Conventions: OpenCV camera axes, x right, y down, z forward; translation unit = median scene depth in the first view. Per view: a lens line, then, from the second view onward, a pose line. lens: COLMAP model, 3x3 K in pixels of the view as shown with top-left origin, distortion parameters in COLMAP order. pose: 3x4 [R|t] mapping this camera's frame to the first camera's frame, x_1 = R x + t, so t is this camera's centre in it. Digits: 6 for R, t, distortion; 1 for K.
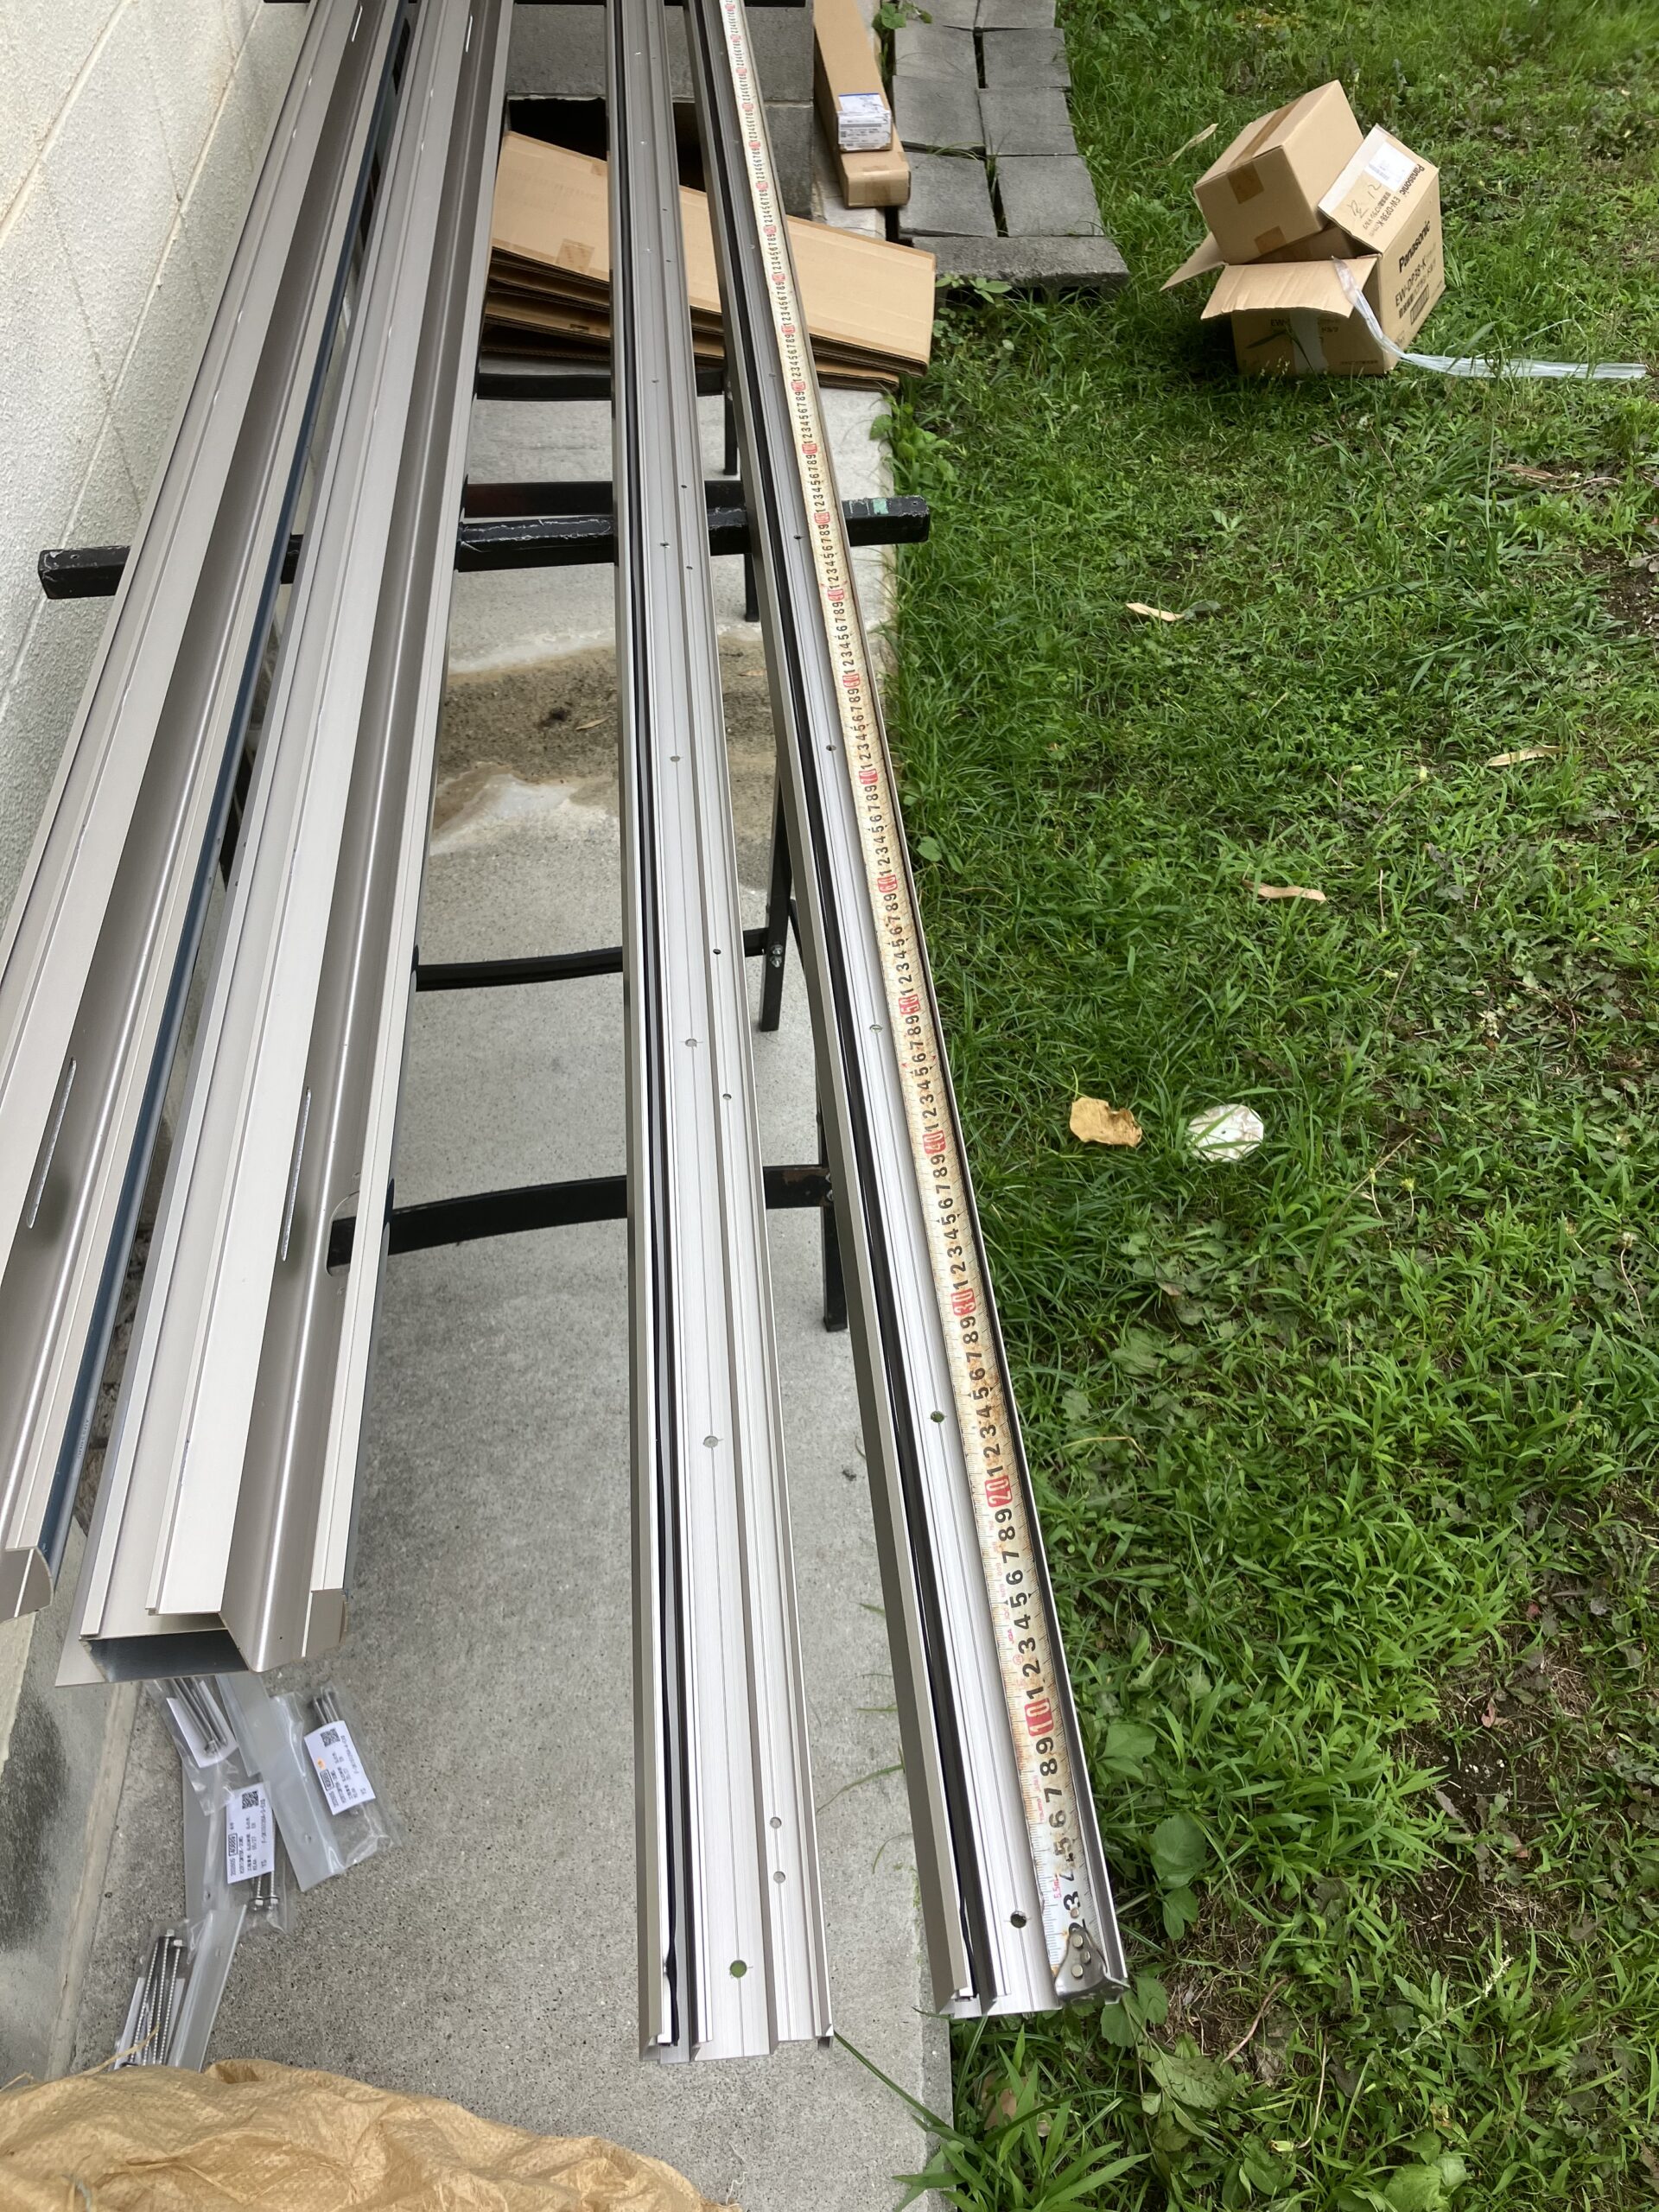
lens RADIAL K [[1853.8, 0, 831.4], [0, 1853.8, 1122.3], [0, 0, 1]] dist [0.017017, -0.021800]
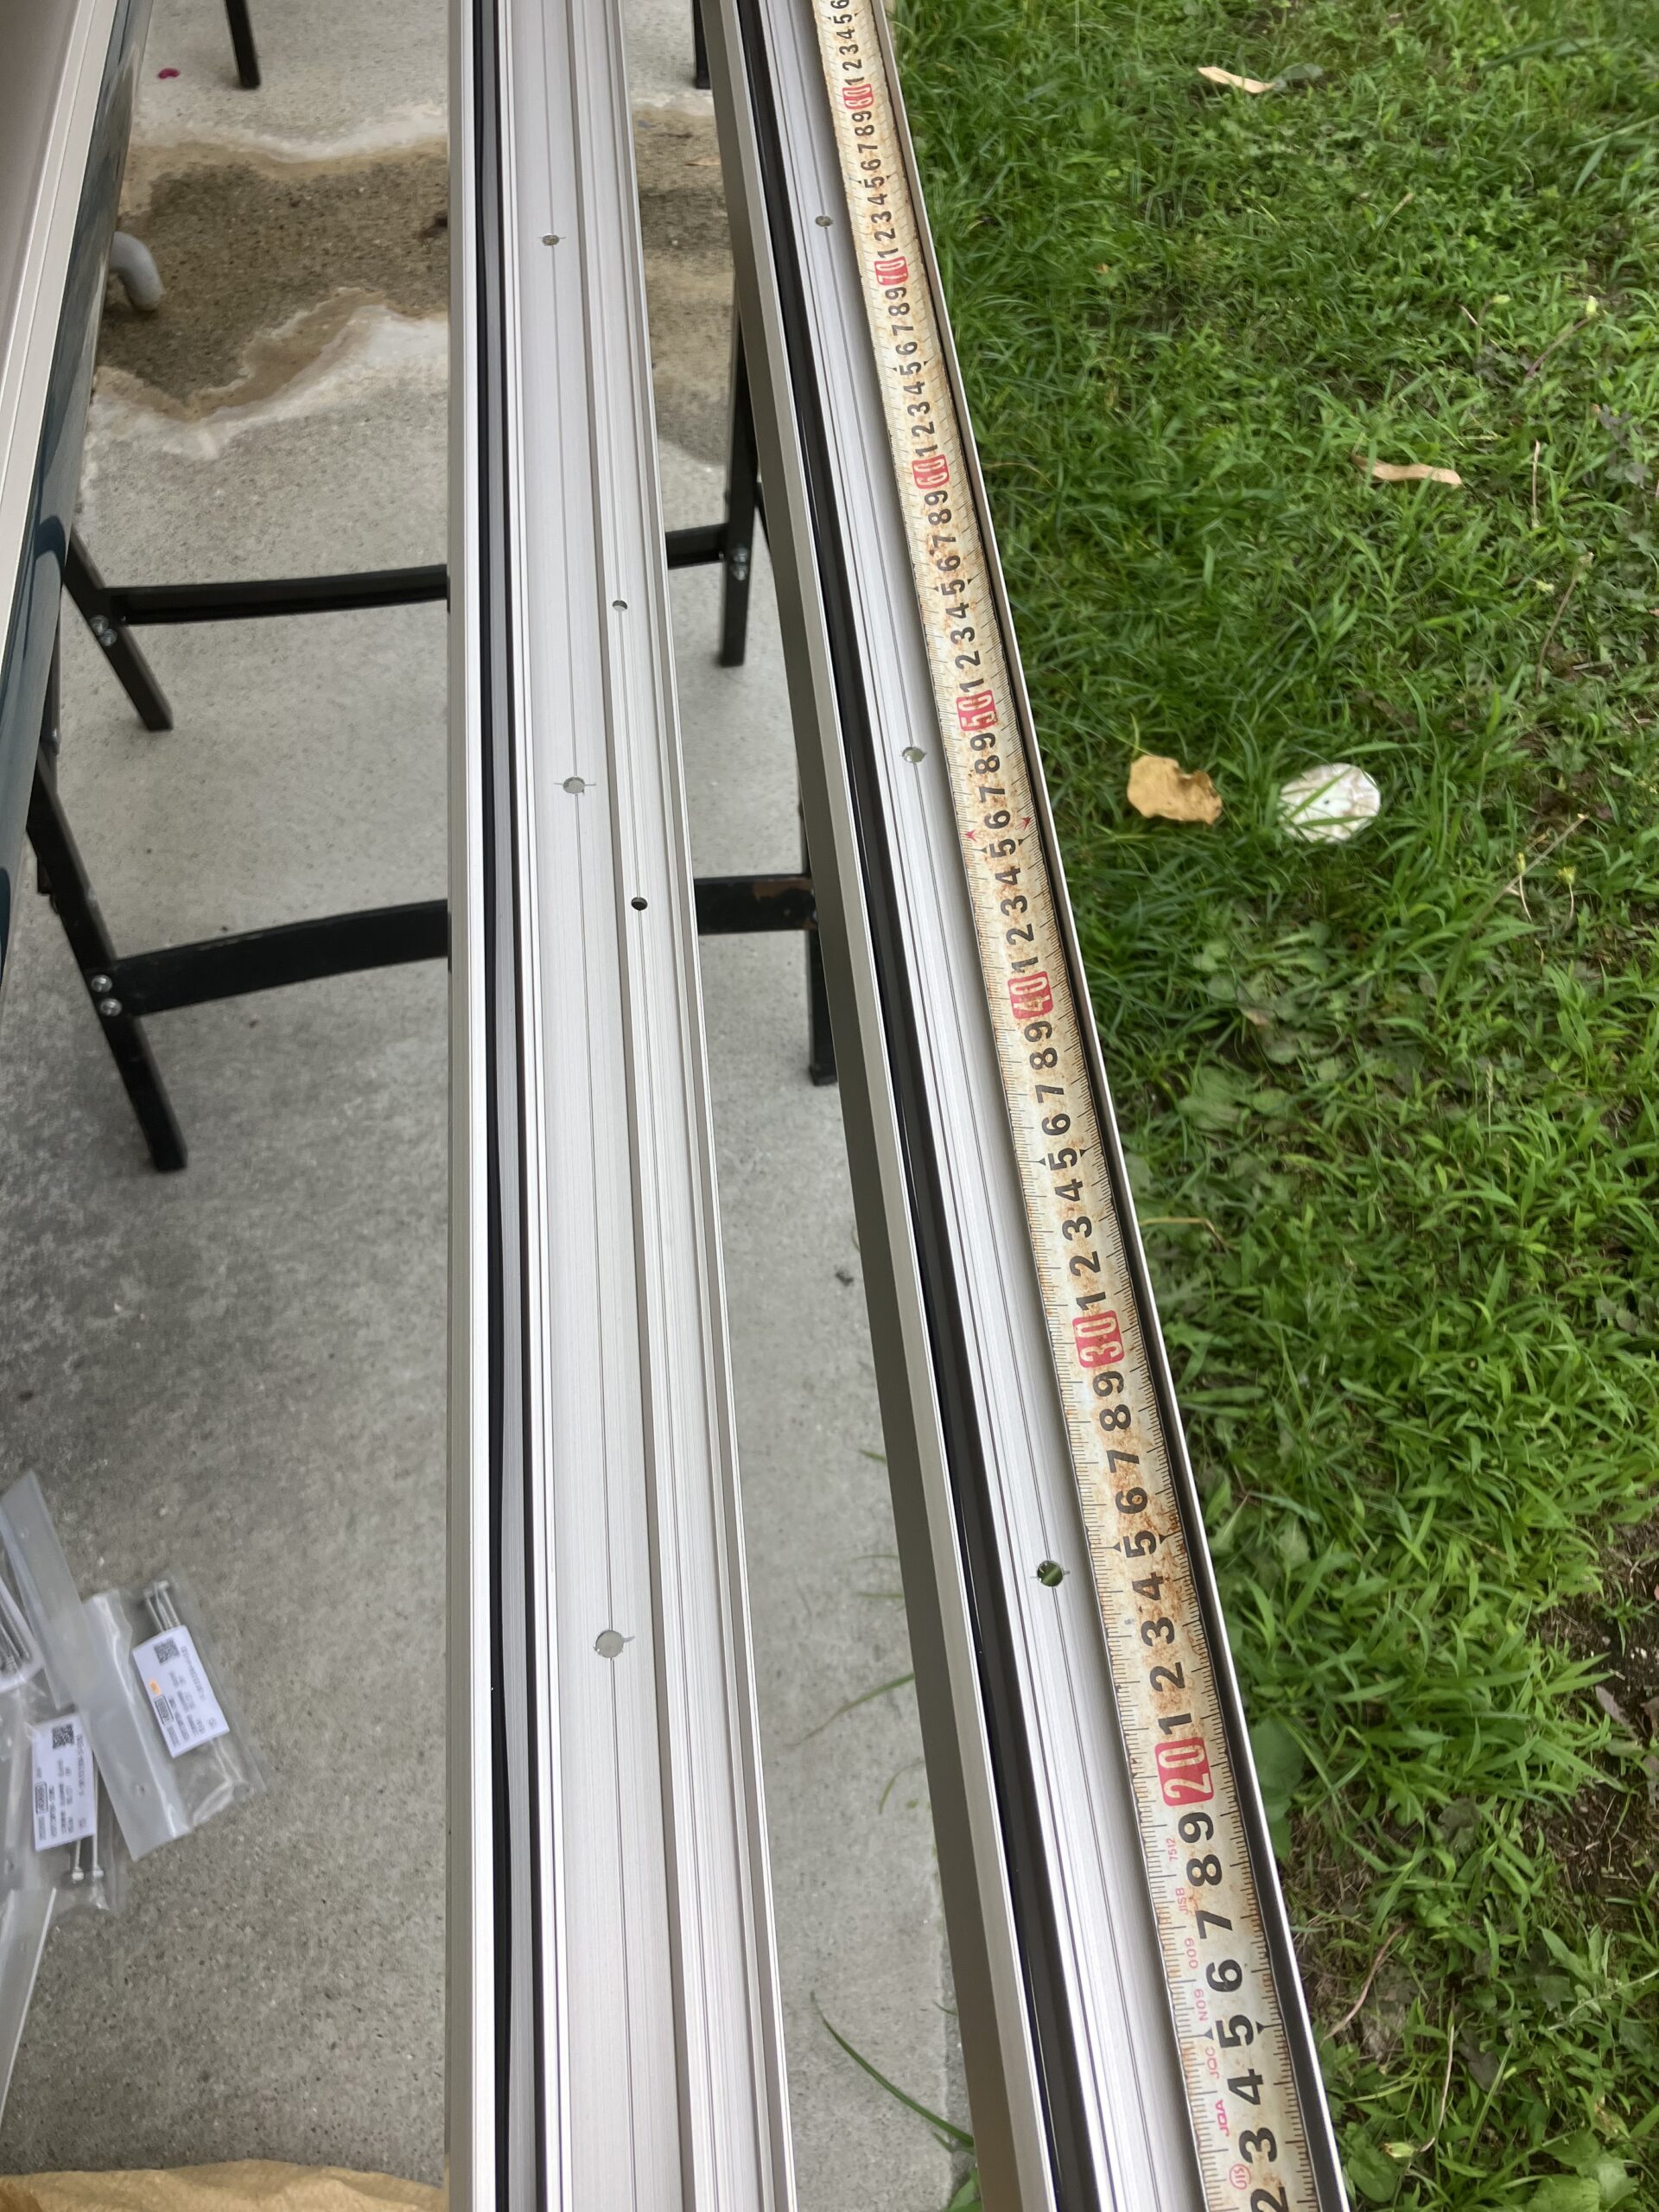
lens RADIAL K [[1853.8, 0, 845.8], [0, 1853.8, 1141.0], [0, 0, 1]] dist [0.017017, -0.021800]
pose [[0.999791, -0.006651, 0.019341, -0.004594], [0.002136, 0.974424, 0.224705, -0.038465], [-0.020341, -0.224617, 0.974235, 0.270886]]
